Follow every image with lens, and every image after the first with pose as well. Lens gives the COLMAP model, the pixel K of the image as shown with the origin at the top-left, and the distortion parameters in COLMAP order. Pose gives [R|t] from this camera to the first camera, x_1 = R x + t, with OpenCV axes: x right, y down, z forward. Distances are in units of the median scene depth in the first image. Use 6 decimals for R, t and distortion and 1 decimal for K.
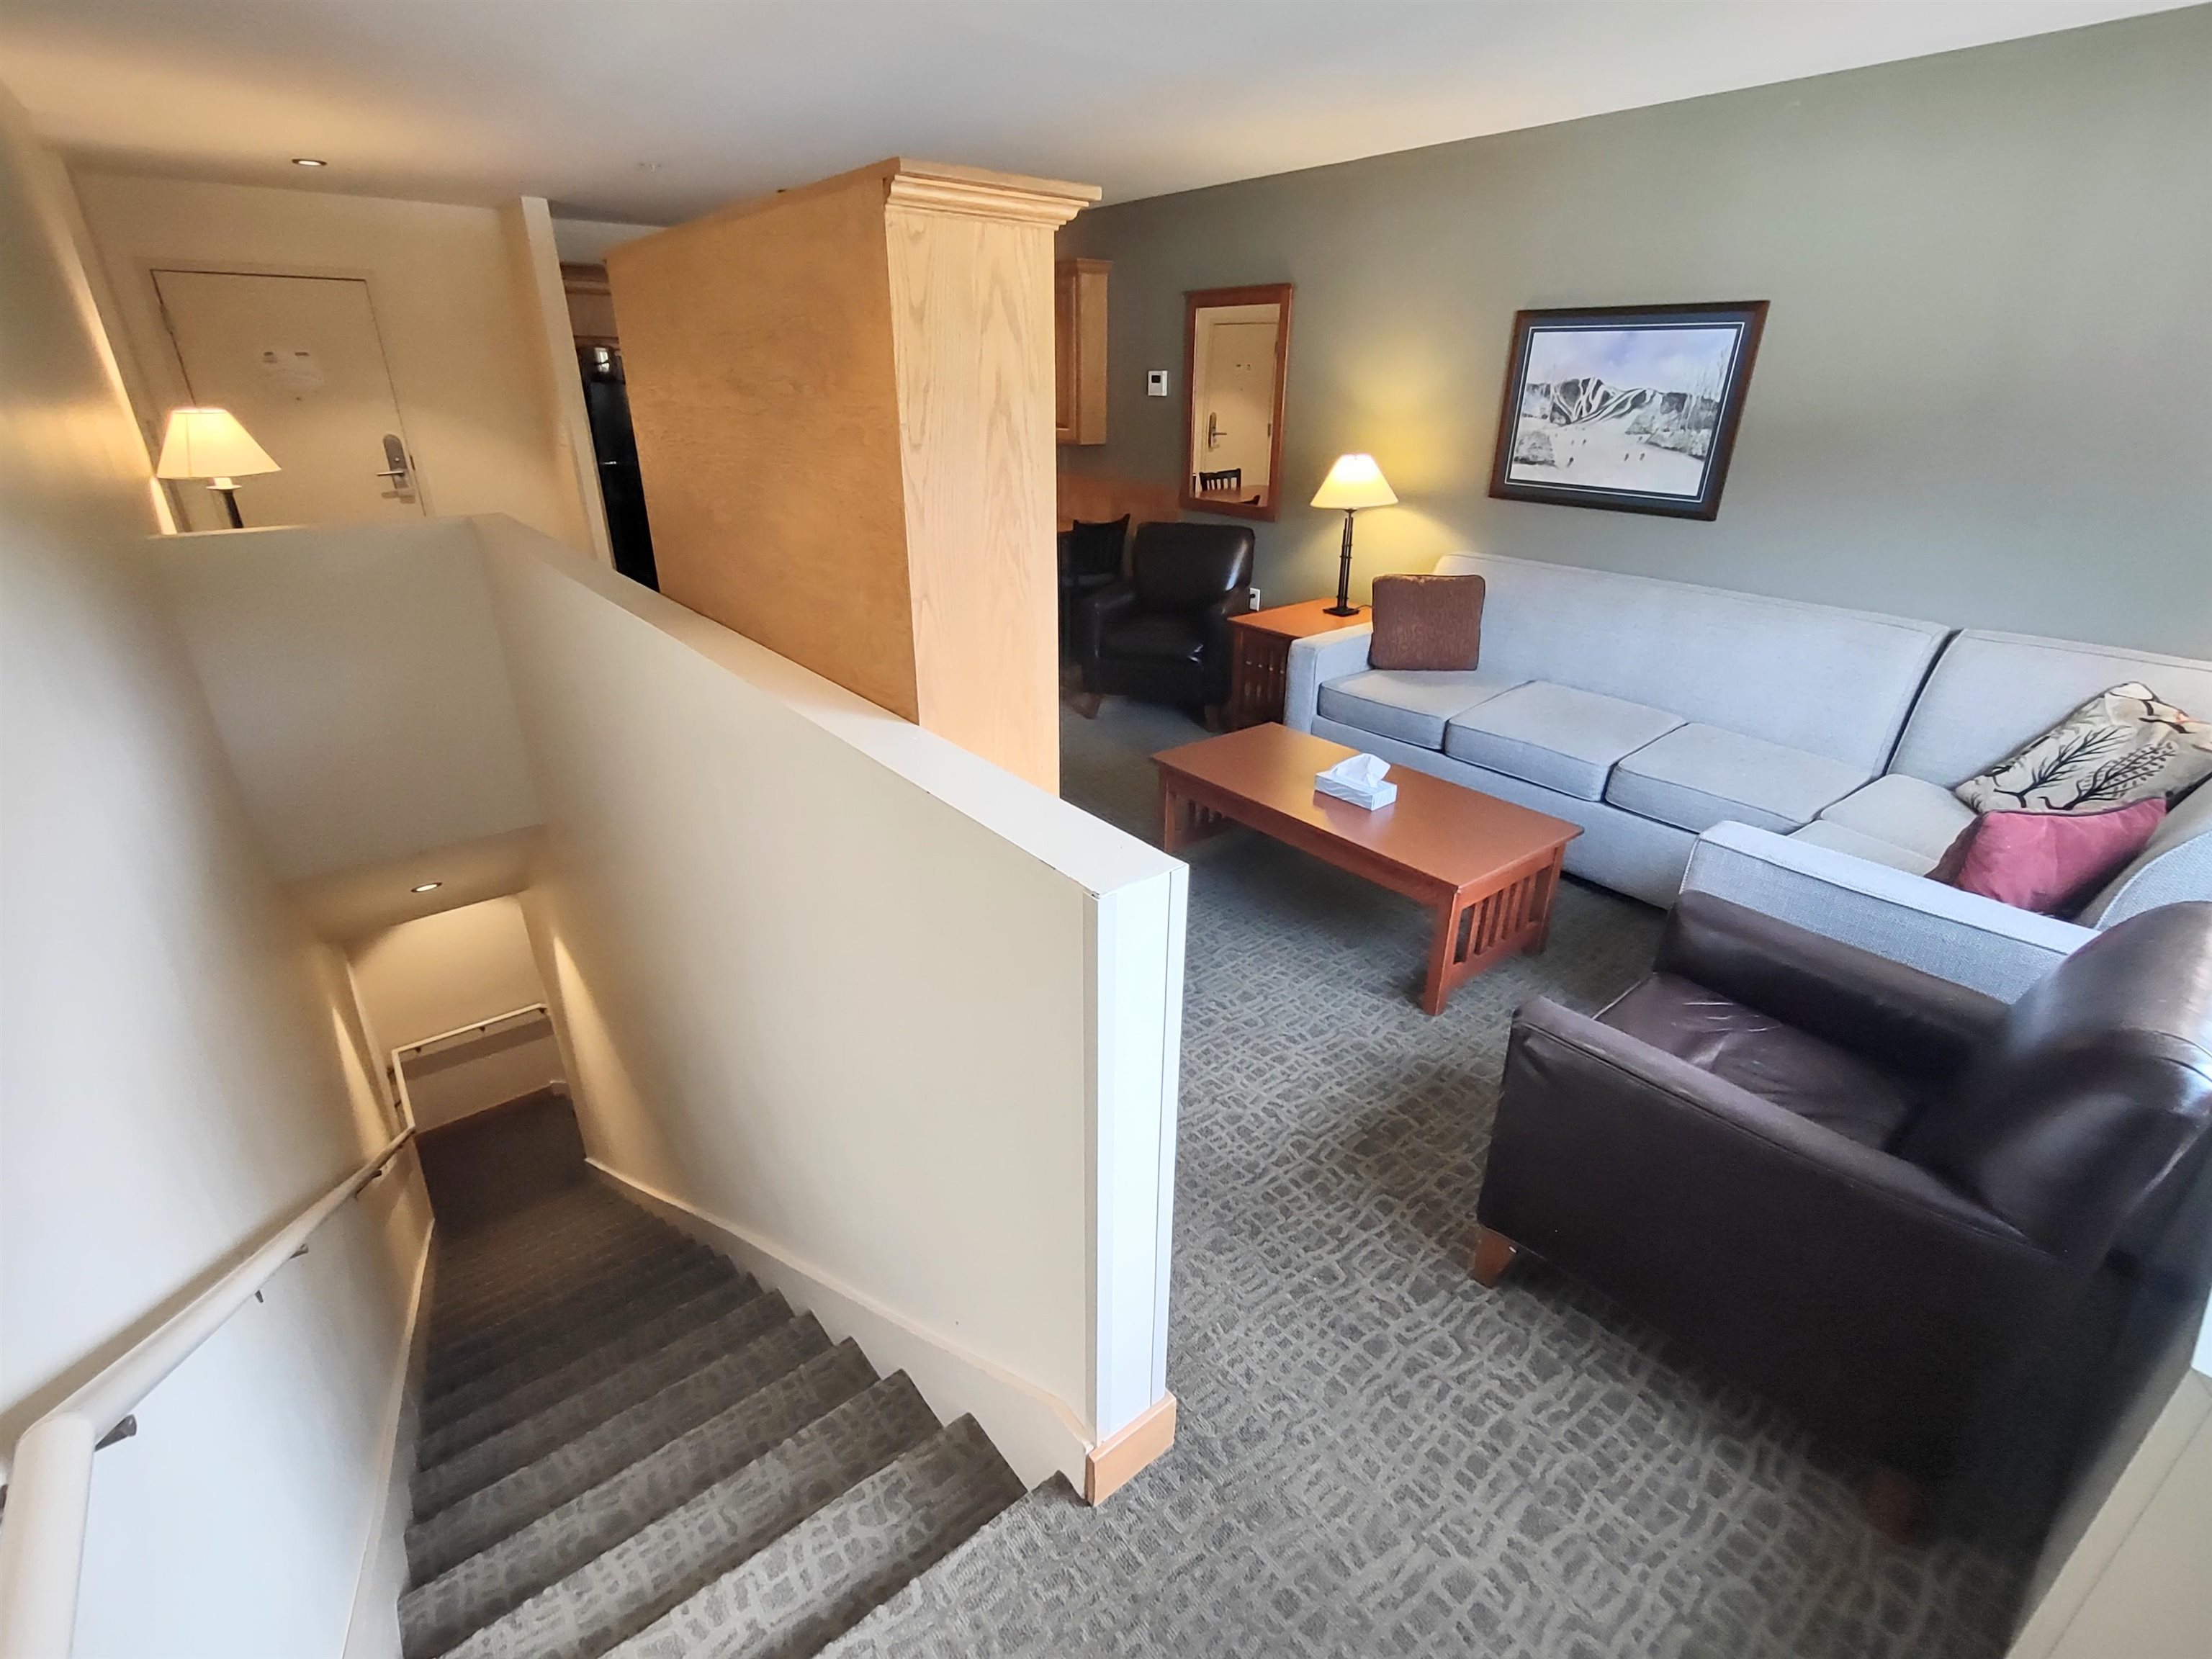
lens RADIAL K [[1002.4, 0, 1108.1], [0, 1002.4, 829.0], [0, 0, 1]] dist [-0.001277, 0.000897]
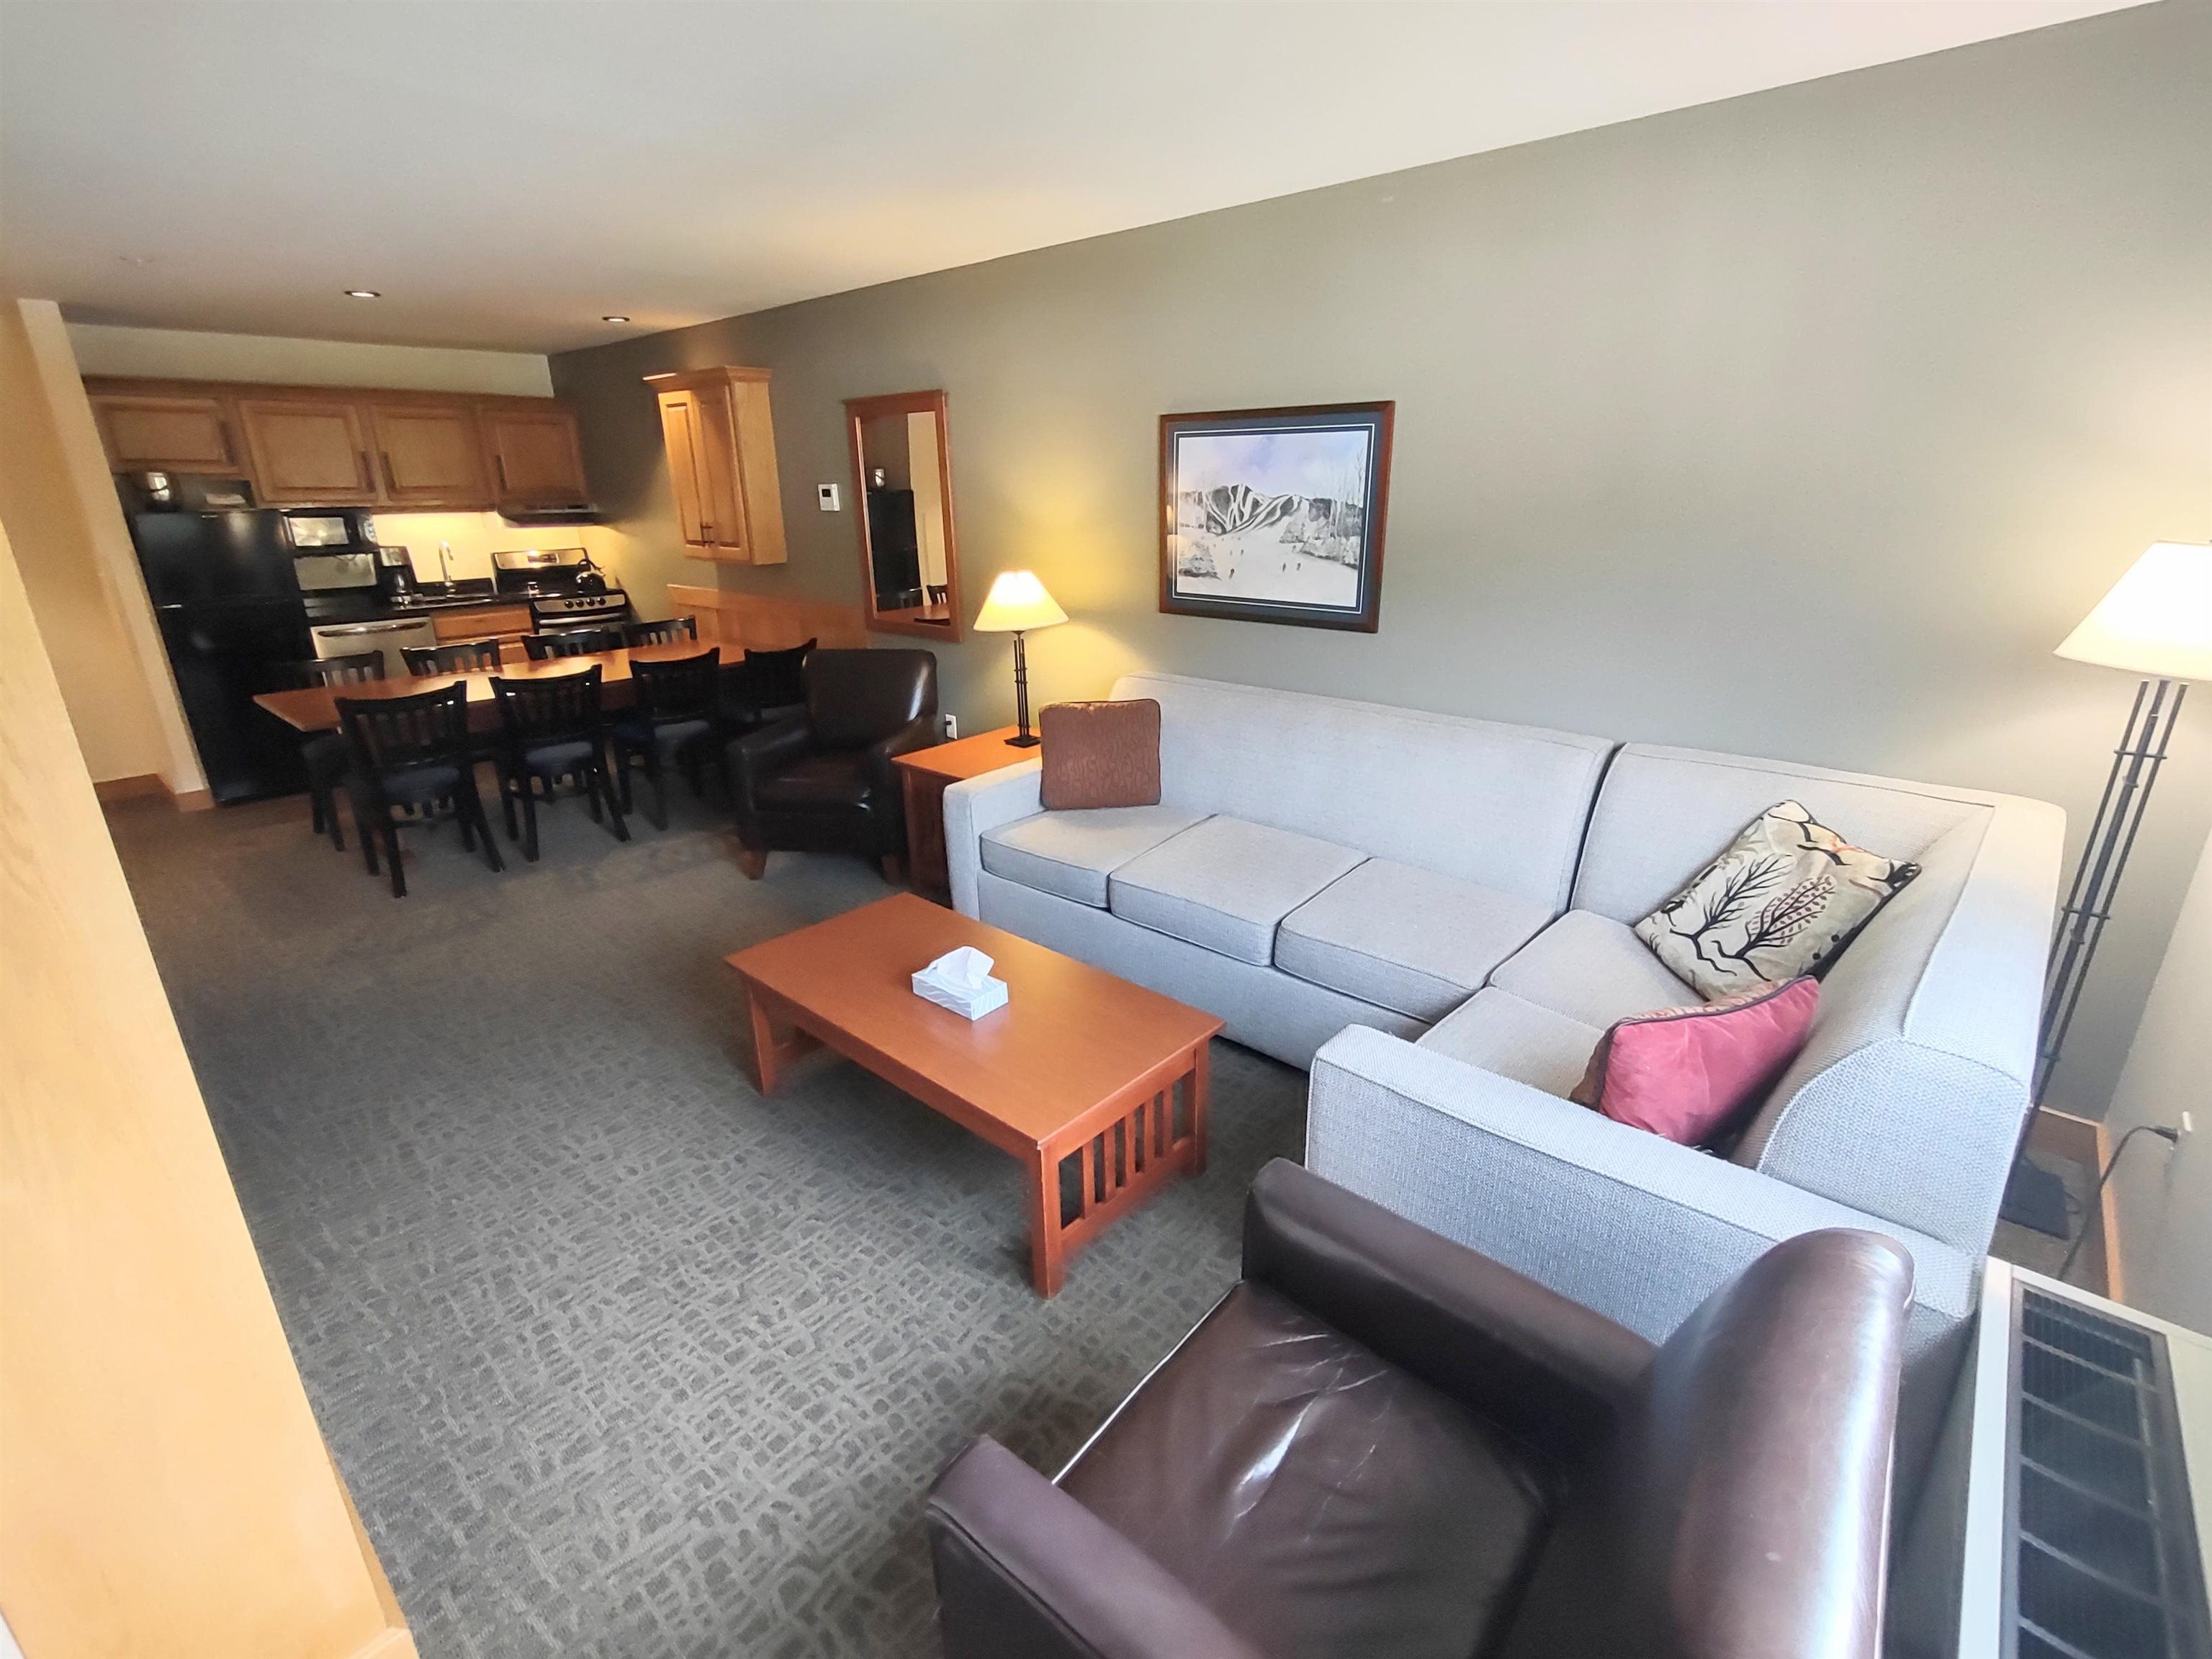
lens RADIAL K [[1002.4, 0, 1107.1], [0, 1002.4, 827.6], [0, 0, 1]] dist [-0.001277, 0.000897]
pose [[0.985429, -0.075509, 0.152410, 0.211651], [0.089054, 0.992471, -0.084086, -0.076978], [-0.144913, 0.096434, 0.984734, 0.154253]]
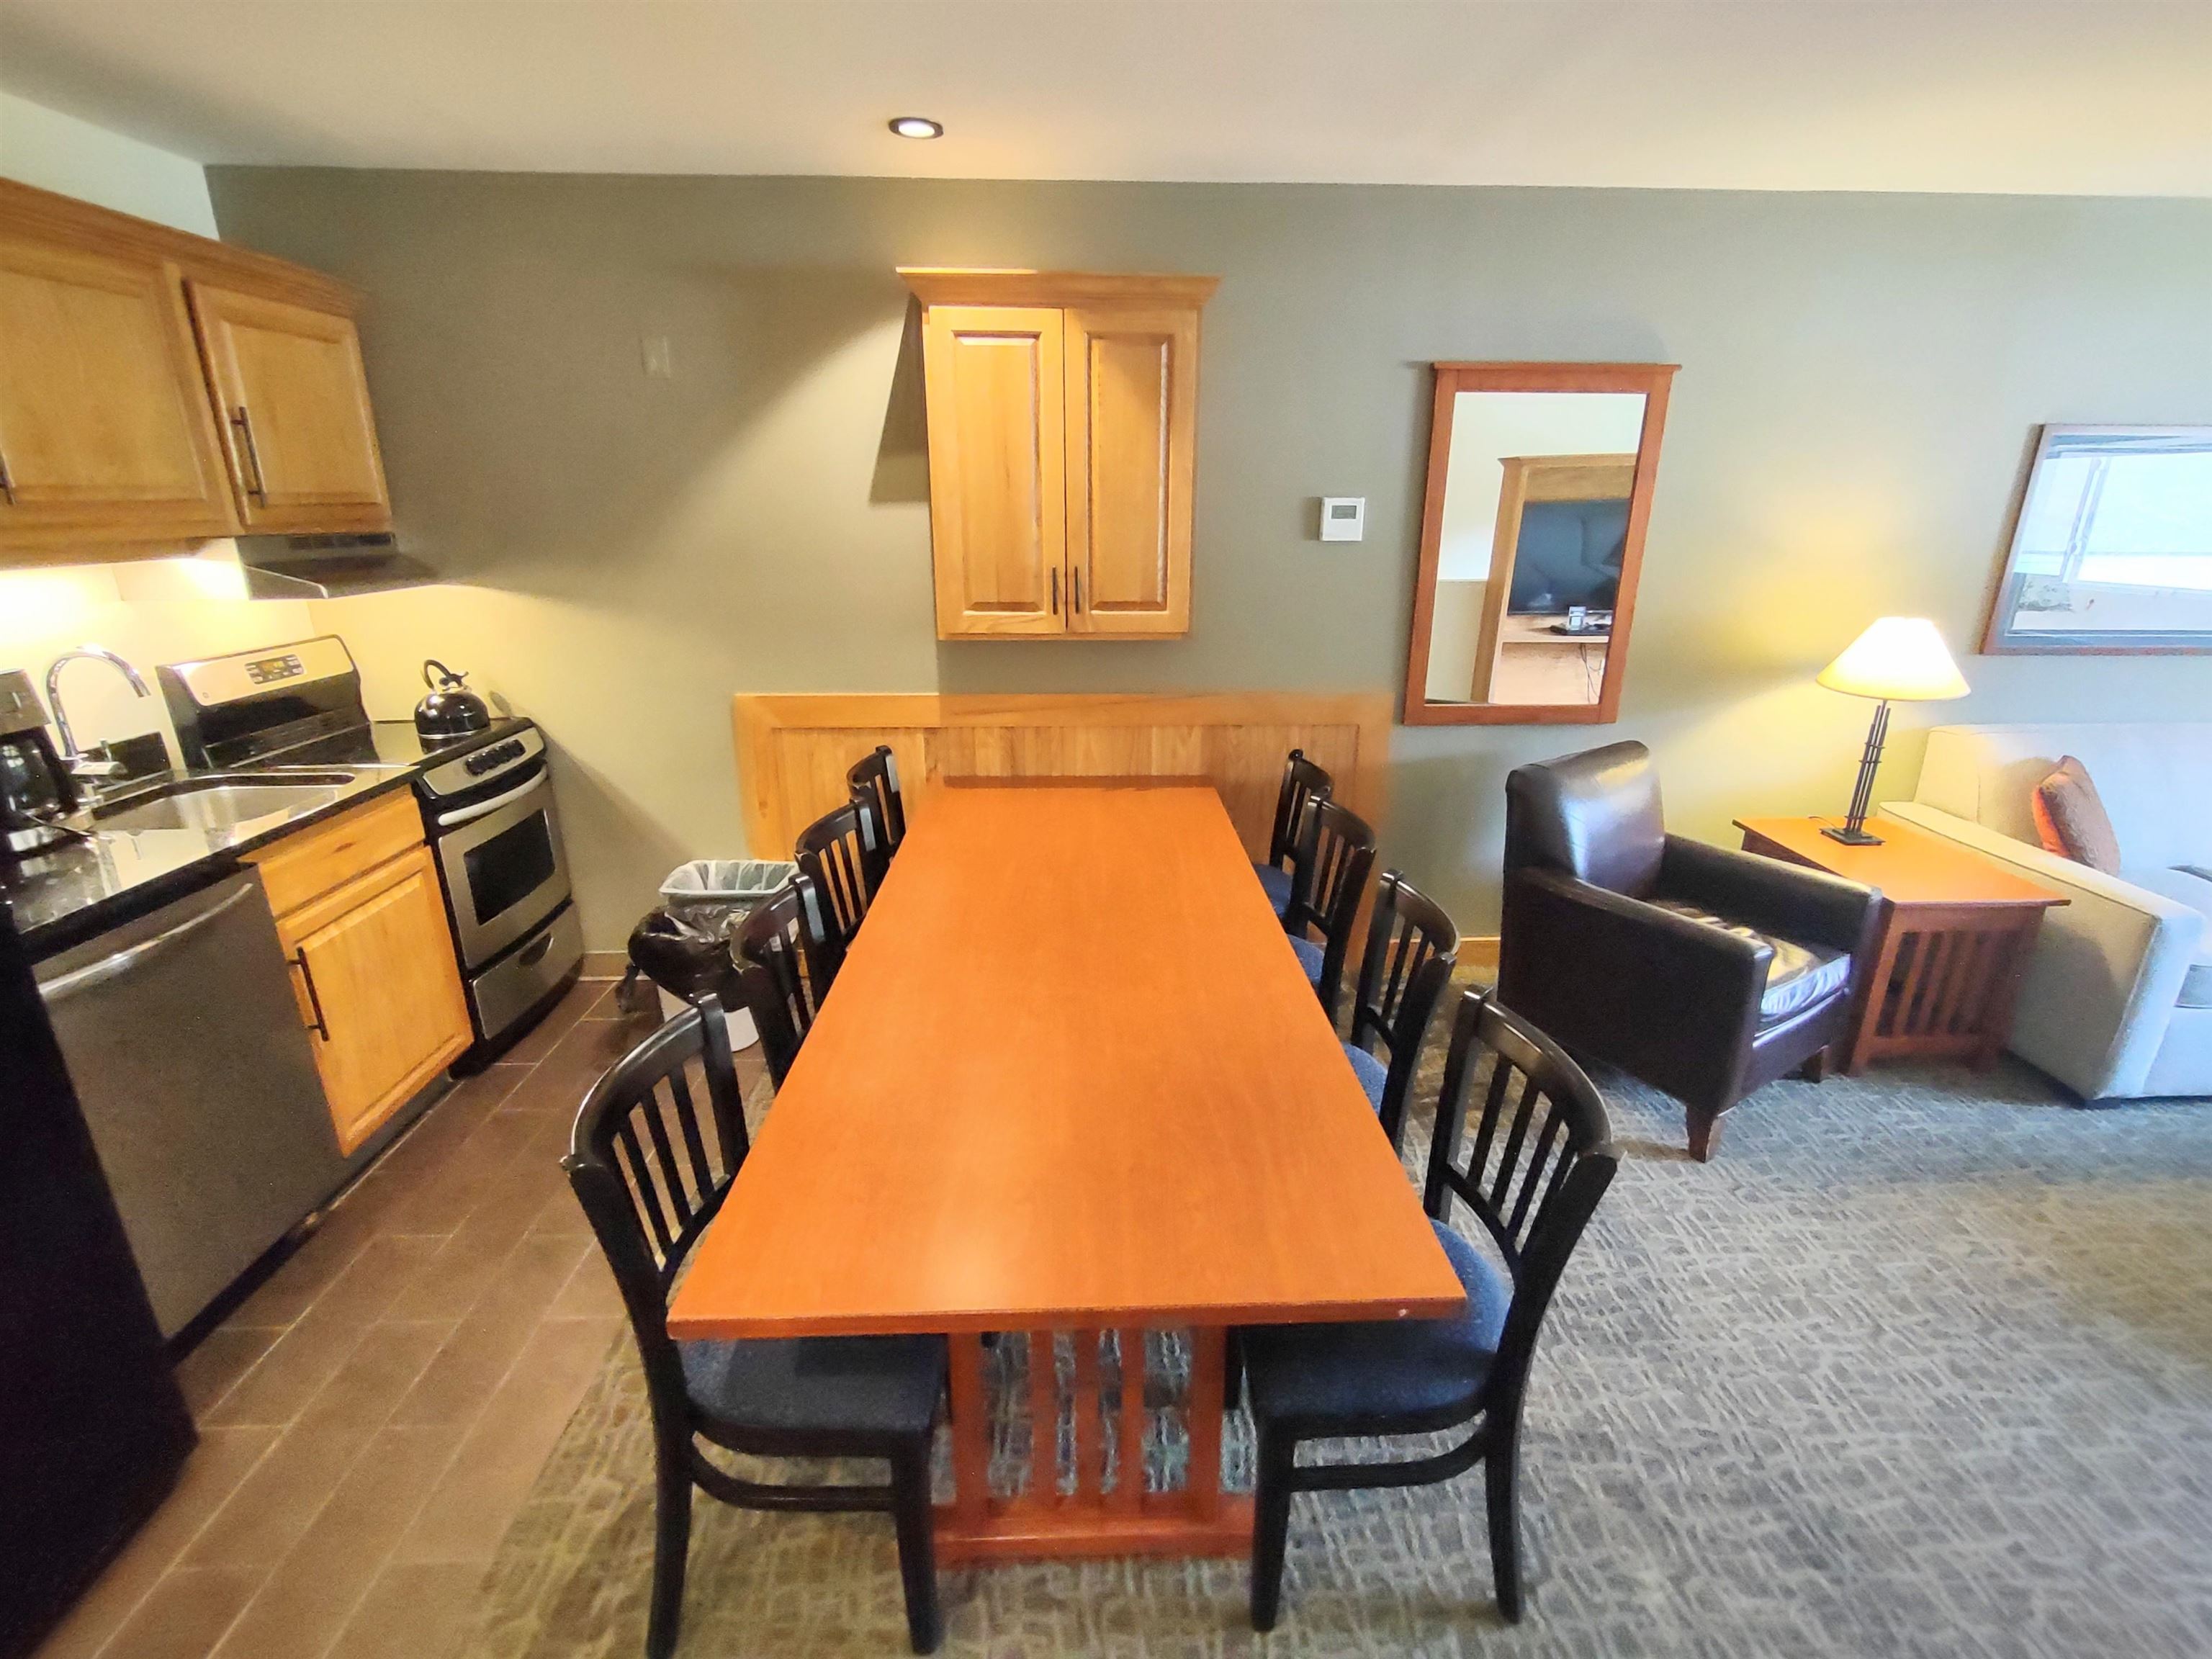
lens RADIAL K [[1002.4, 0, 1108.0], [0, 1002.4, 829.0], [0, 0, 1]] dist [-0.001277, 0.000897]
pose [[0.594413, -0.262171, 0.760223, -0.762466], [0.333217, 0.940685, 0.063865, -0.563804], [-0.731874, 0.215357, 0.646515, 1.203859]]
